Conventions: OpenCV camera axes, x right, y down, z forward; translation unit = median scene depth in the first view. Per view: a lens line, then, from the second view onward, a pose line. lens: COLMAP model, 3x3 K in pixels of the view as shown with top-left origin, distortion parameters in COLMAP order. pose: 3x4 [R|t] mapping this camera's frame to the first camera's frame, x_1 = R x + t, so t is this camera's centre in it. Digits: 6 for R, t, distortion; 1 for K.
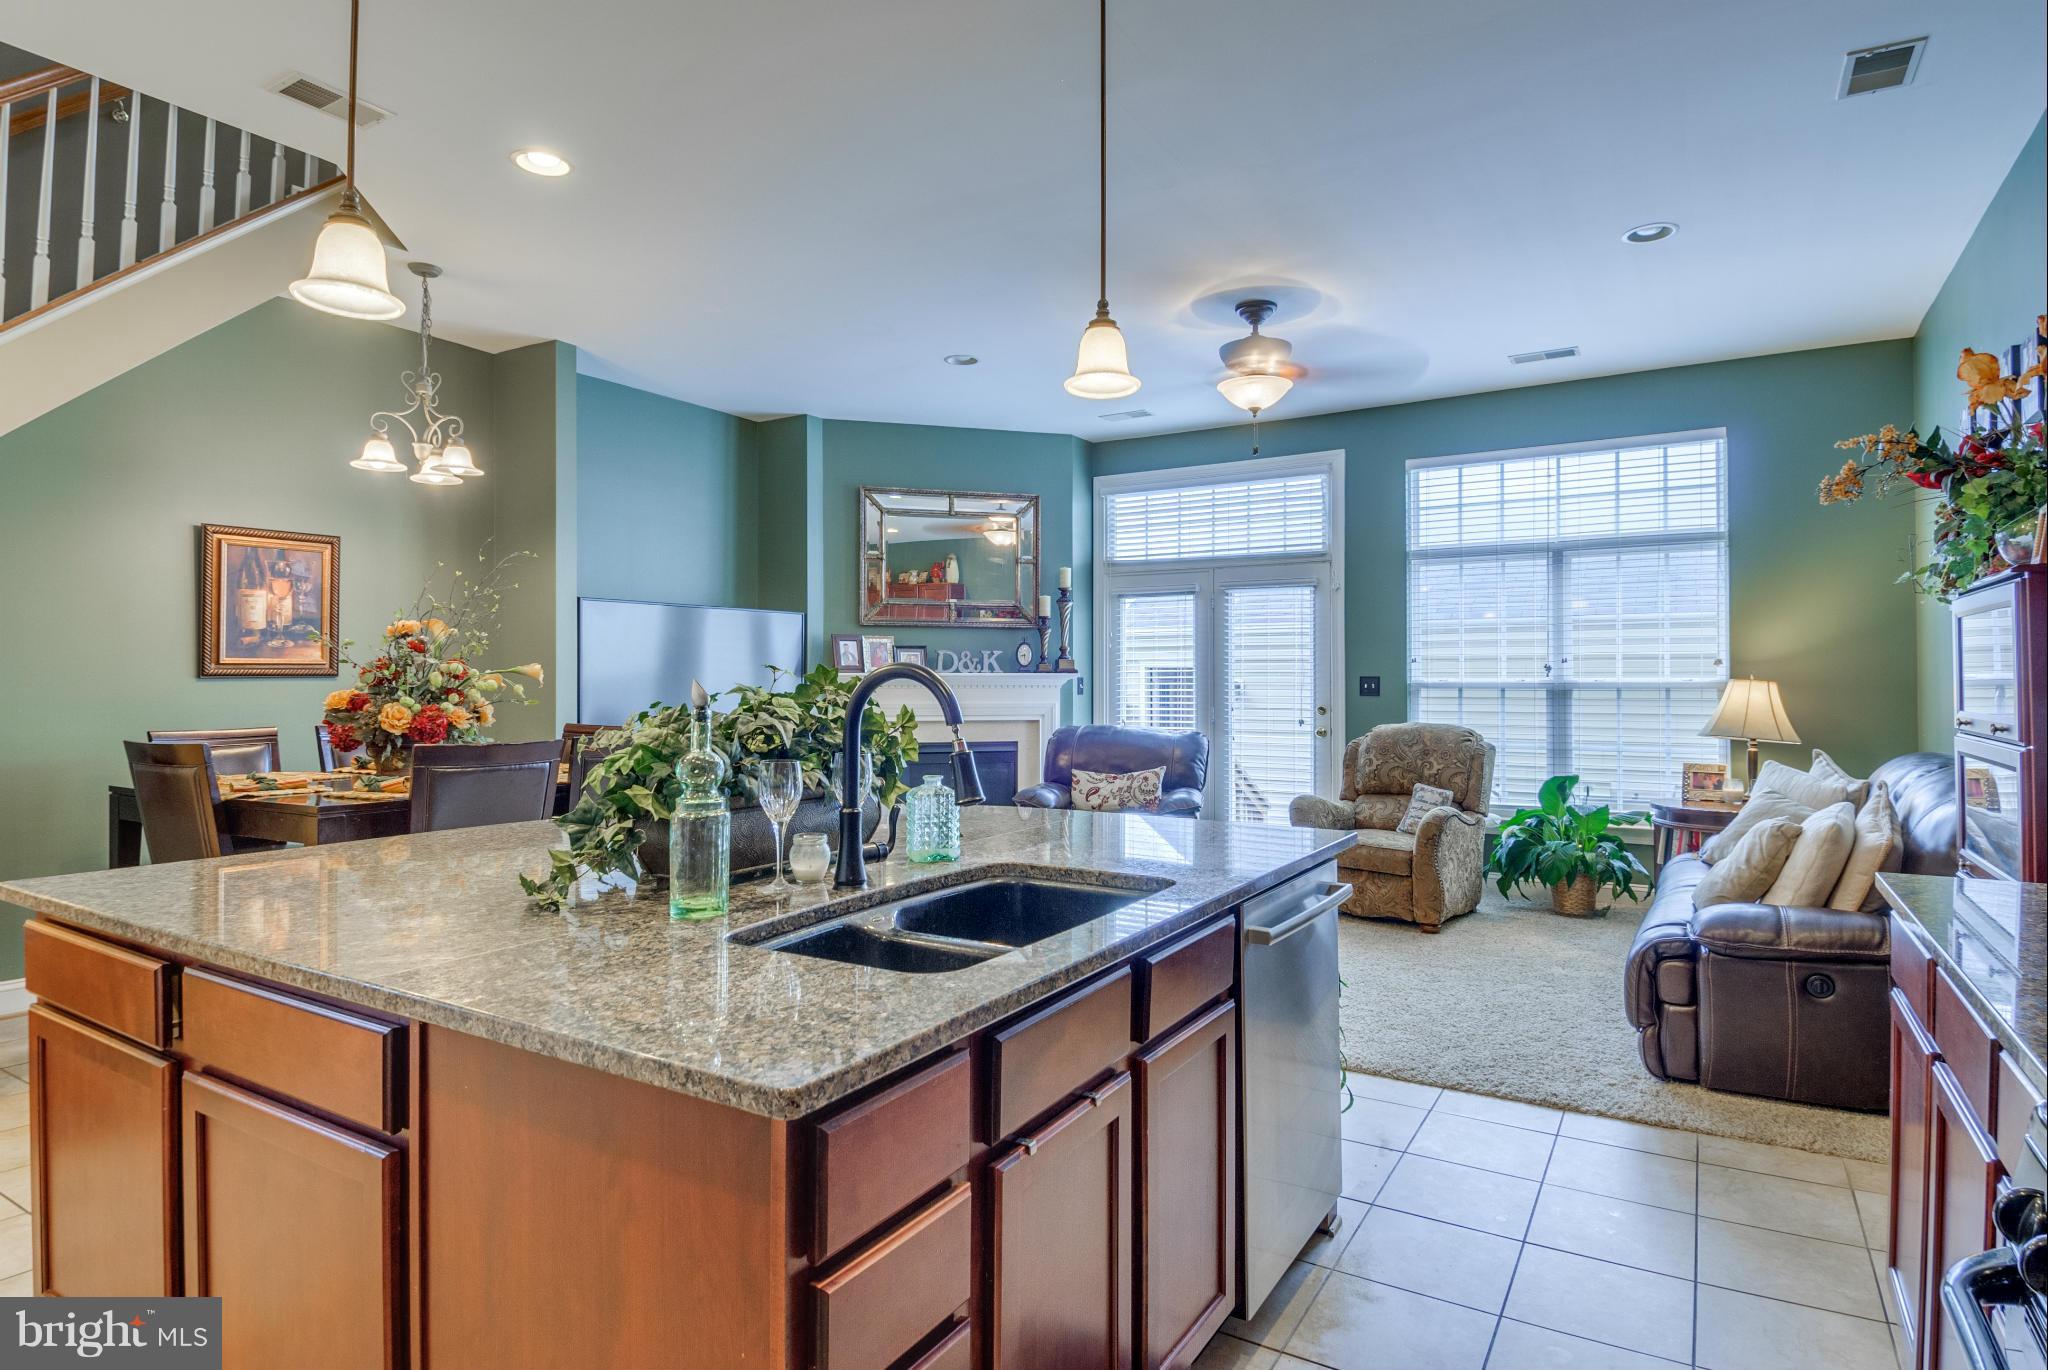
lens RADIAL K [[1098.8, 0, 1059.0], [0, 1098.8, 681.5], [0, 0, 1]] dist [0.066567, -0.063855]
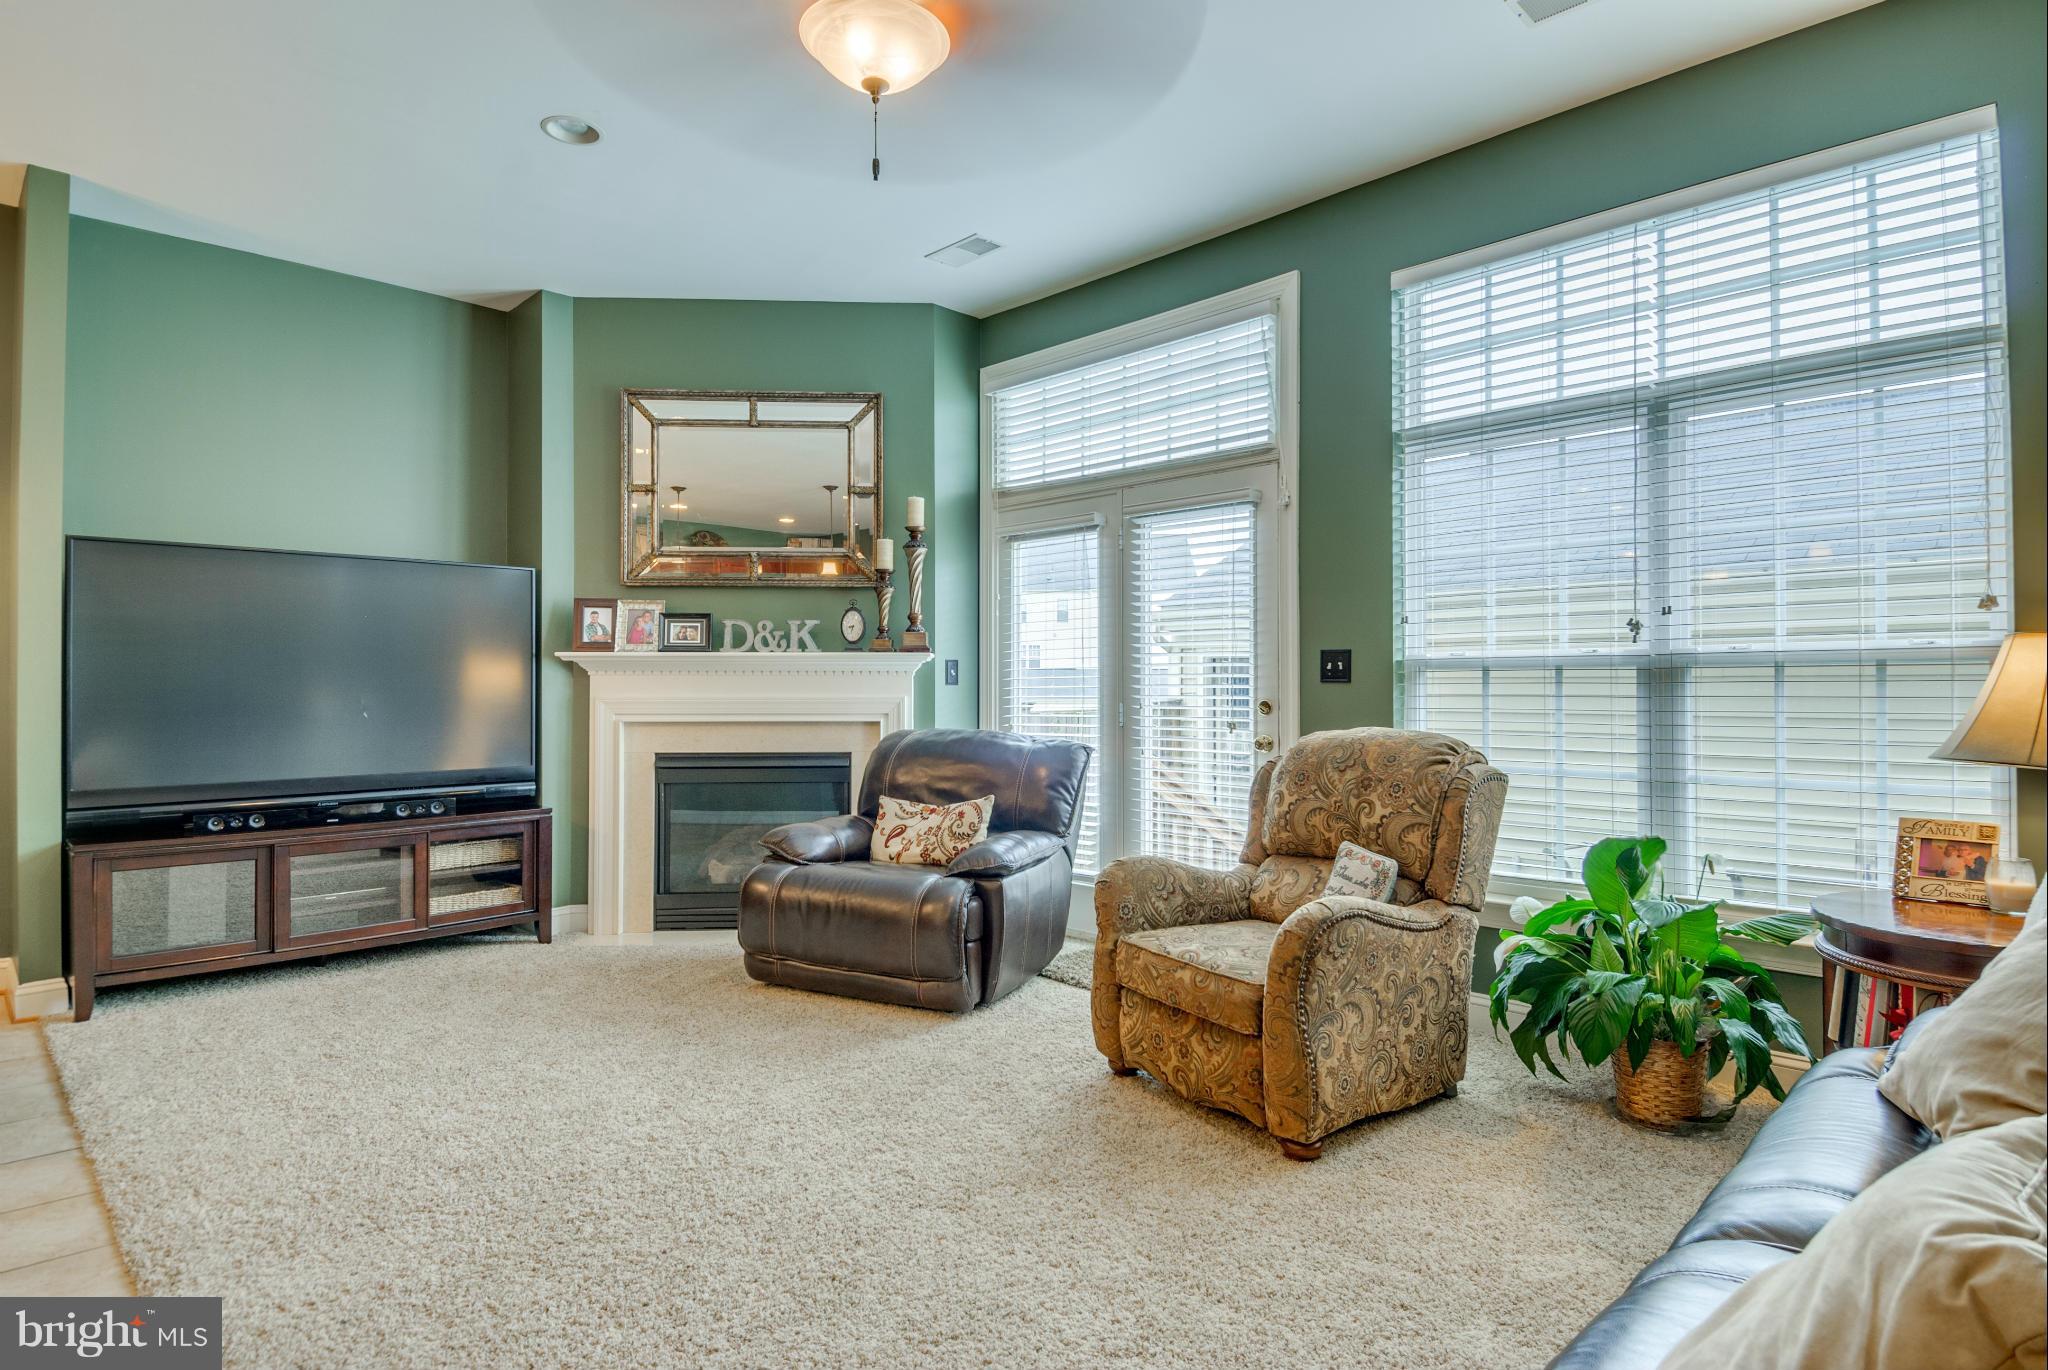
lens RADIAL K [[1098.8, 0, 1059.0], [0, 1098.8, 681.5], [0, 0, 1]] dist [0.066567, -0.063855]
pose [[0.975008, -0.002484, -0.222155, 0.282629], [0.001732, 0.999992, -0.003579, 0.015246], [0.222162, 0.003104, 0.975005, 0.411436]]
